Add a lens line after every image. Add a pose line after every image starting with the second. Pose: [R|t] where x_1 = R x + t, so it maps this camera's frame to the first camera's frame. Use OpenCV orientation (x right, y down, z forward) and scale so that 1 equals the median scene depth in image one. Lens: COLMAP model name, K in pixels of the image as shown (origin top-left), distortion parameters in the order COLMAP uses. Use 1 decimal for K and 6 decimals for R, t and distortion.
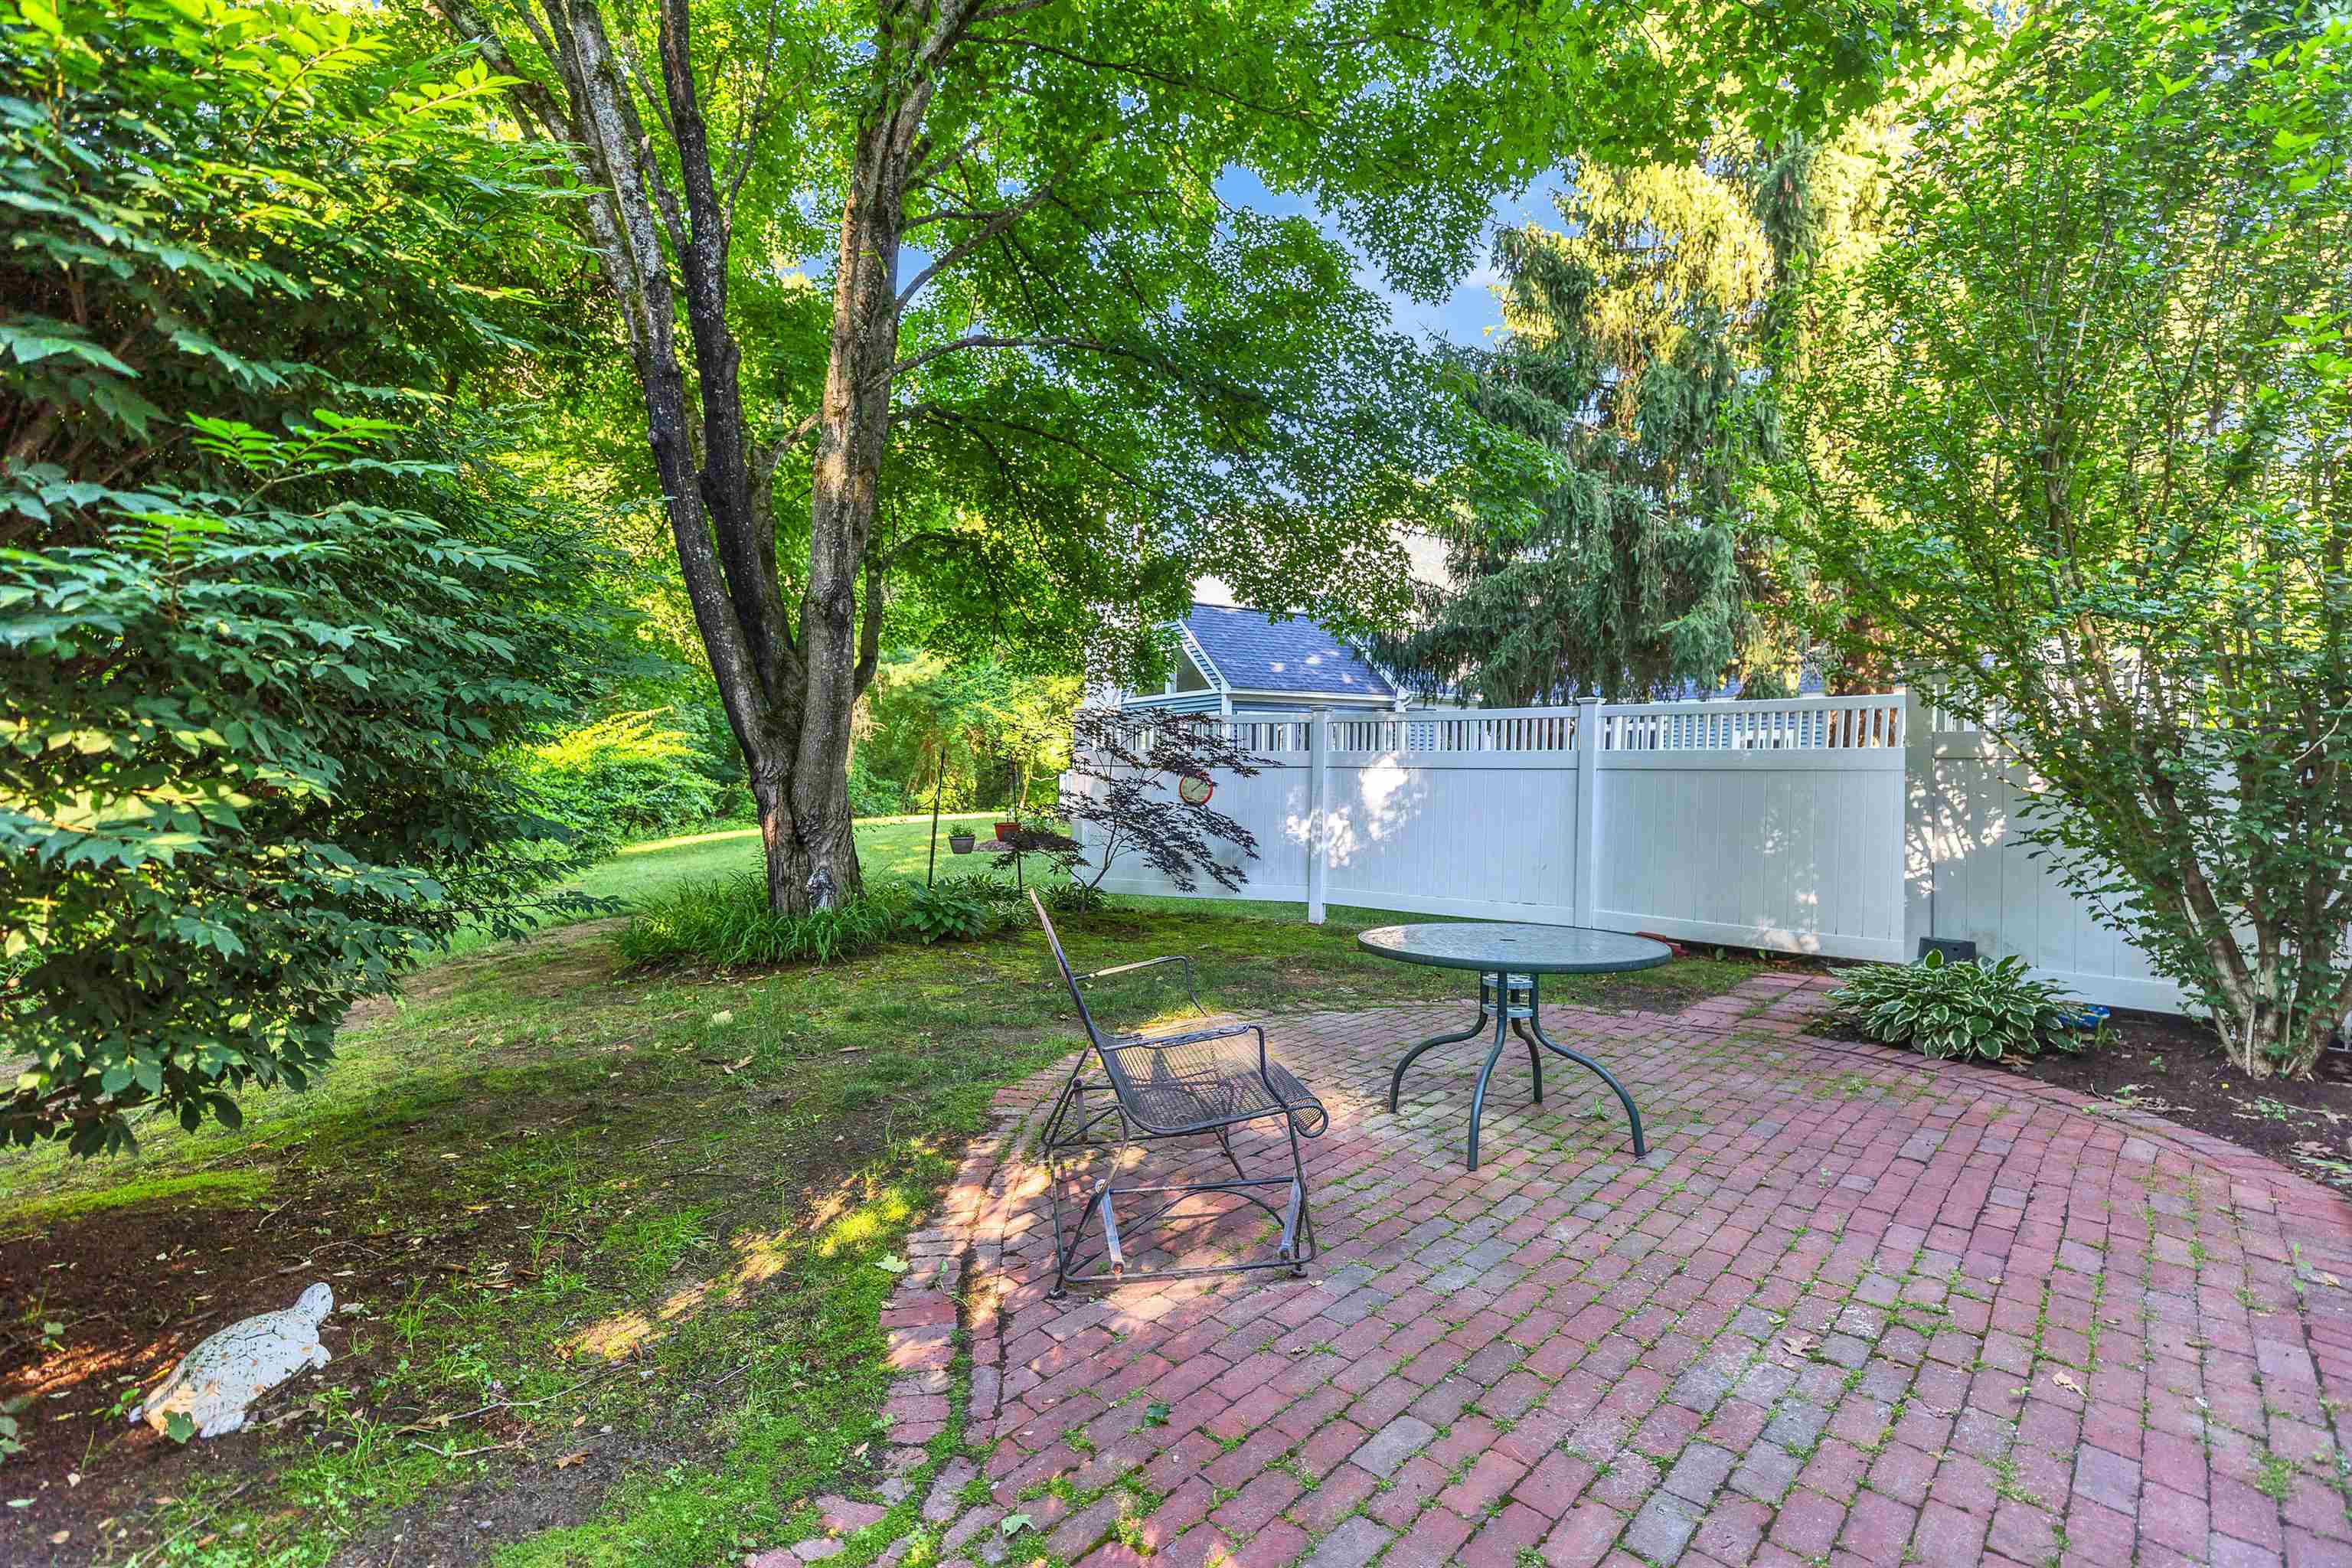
lens RADIAL K [[1054.1, 0, 1169.9], [0, 1054.1, 790.5], [0, 0, 1]] dist [0.002768, 0.000353]
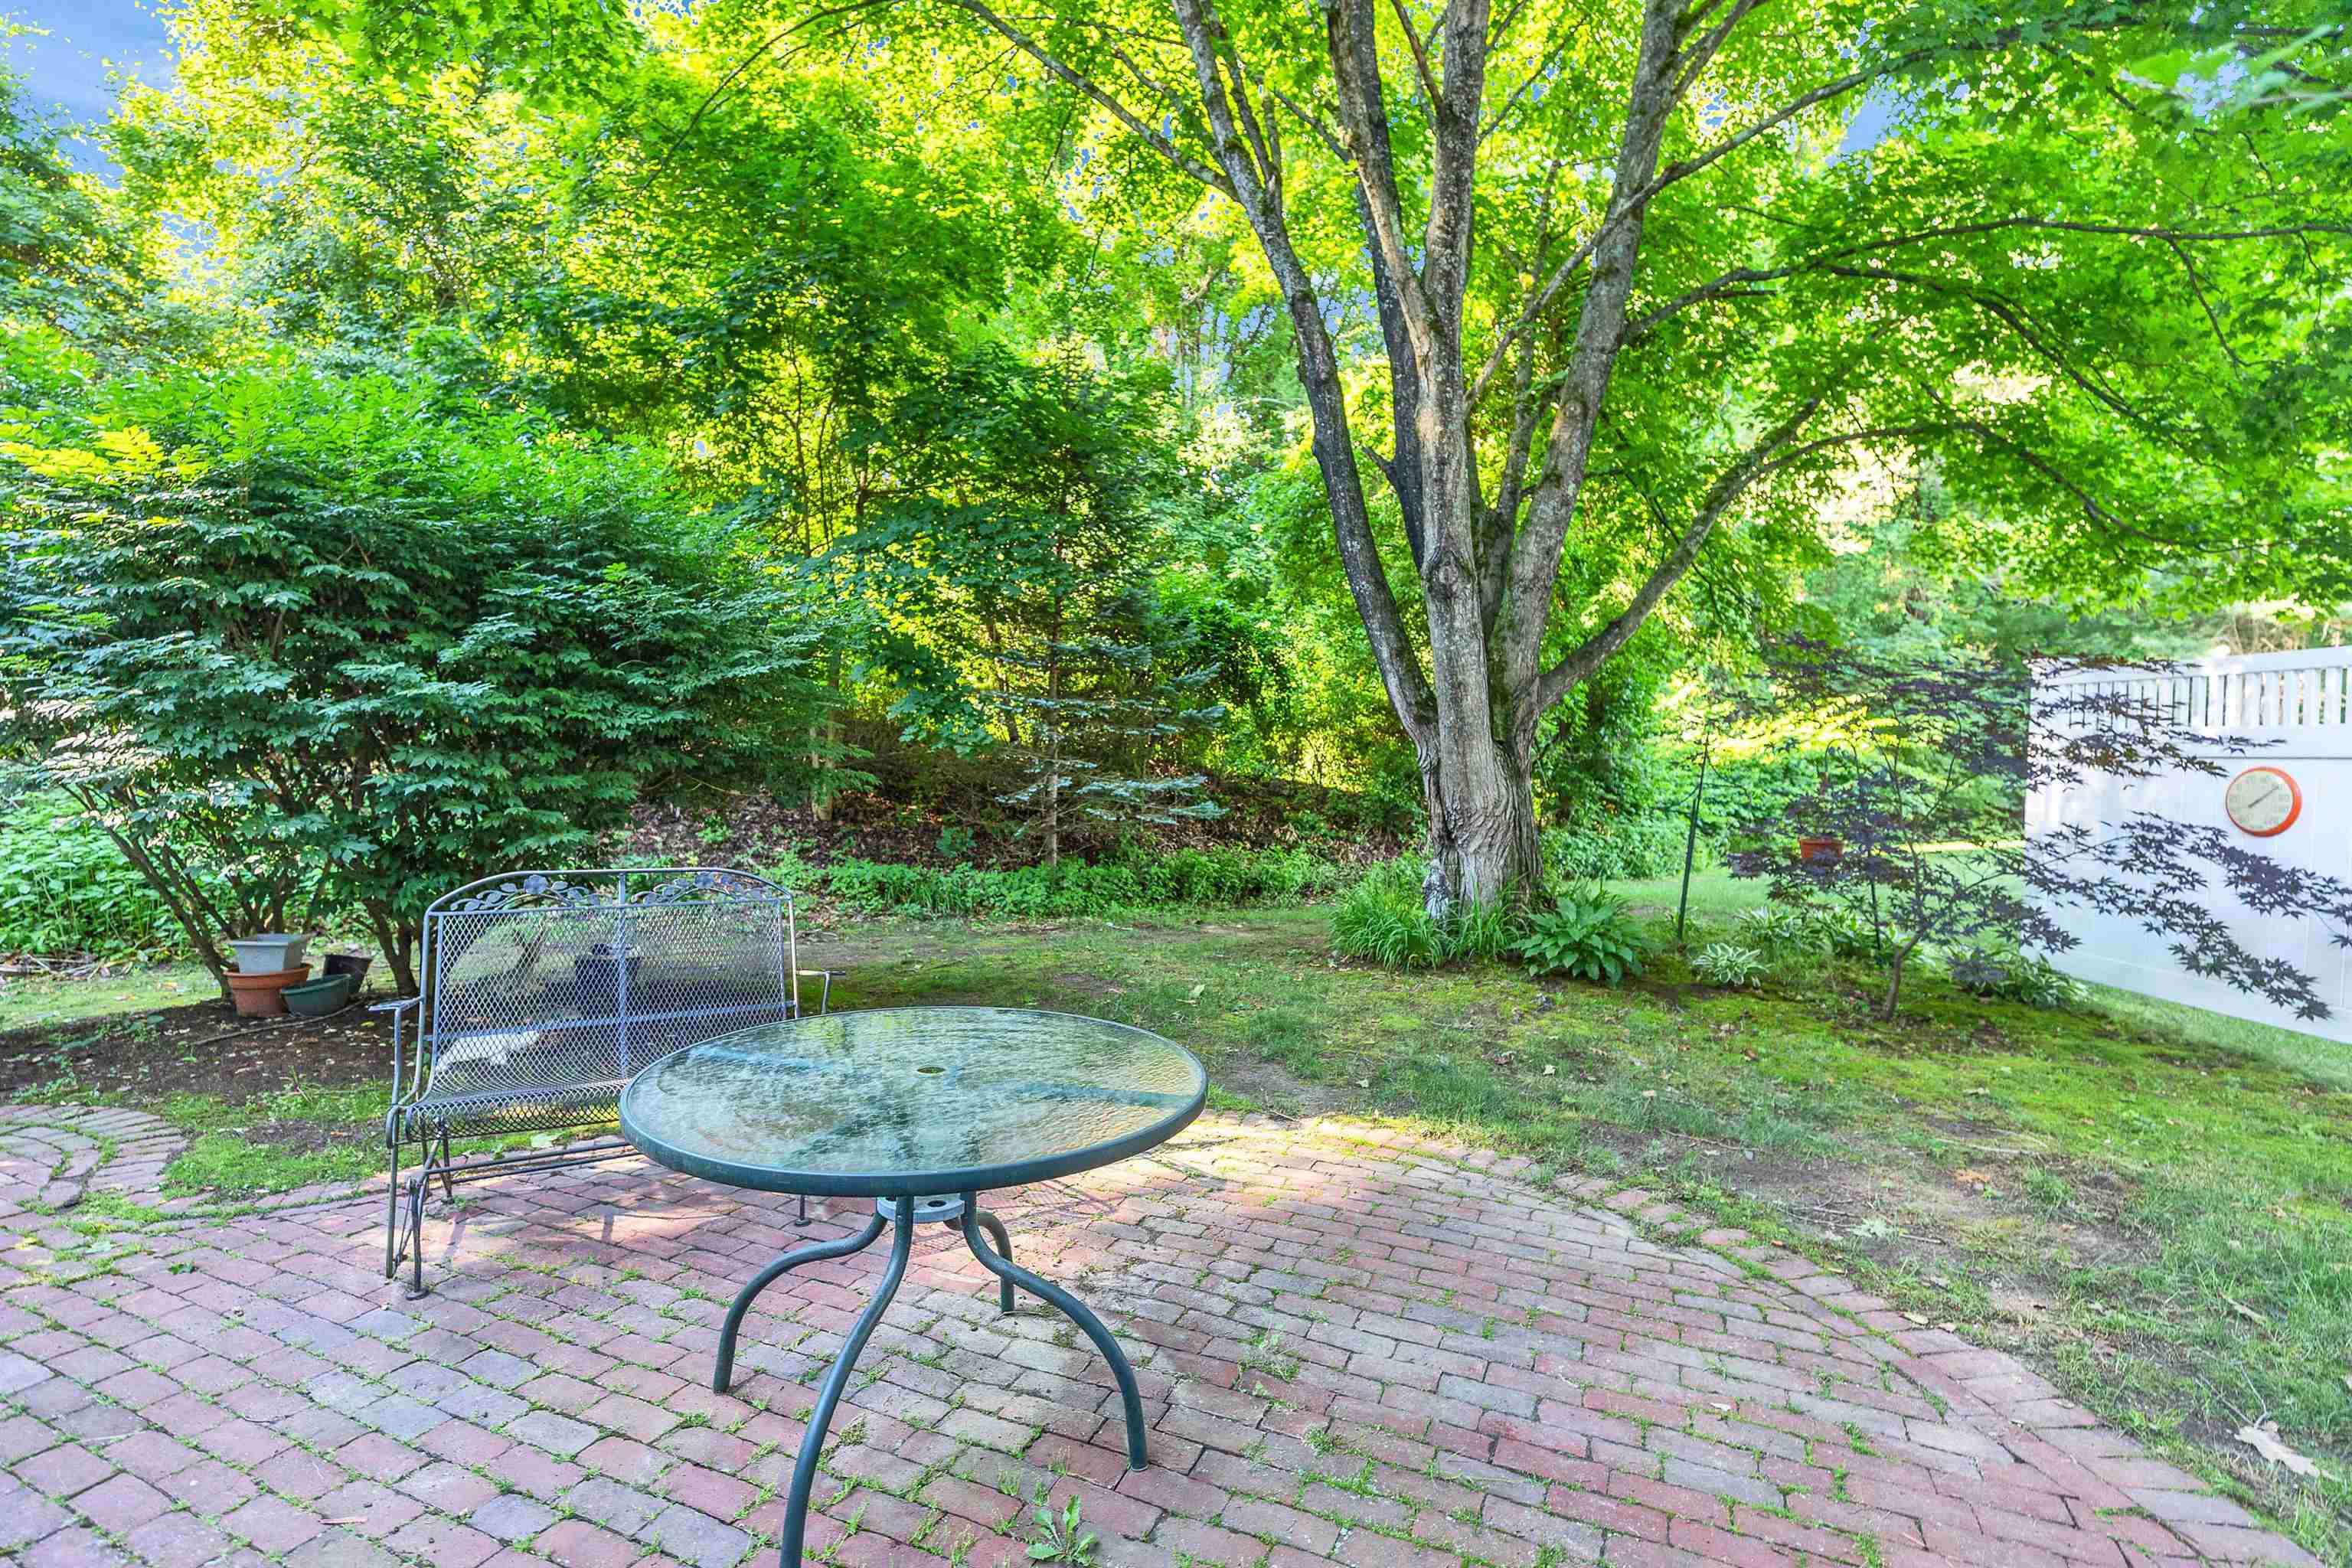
lens RADIAL K [[1054.1, 0, 1169.9], [0, 1054.1, 790.5], [0, 0, 1]] dist [0.002768, 0.000353]
pose [[0.340223, 0.035415, -0.939678, 1.063381], [-0.028894, 0.999212, 0.027197, -0.026428], [0.939901, 0.017898, 0.340978, 1.144130]]
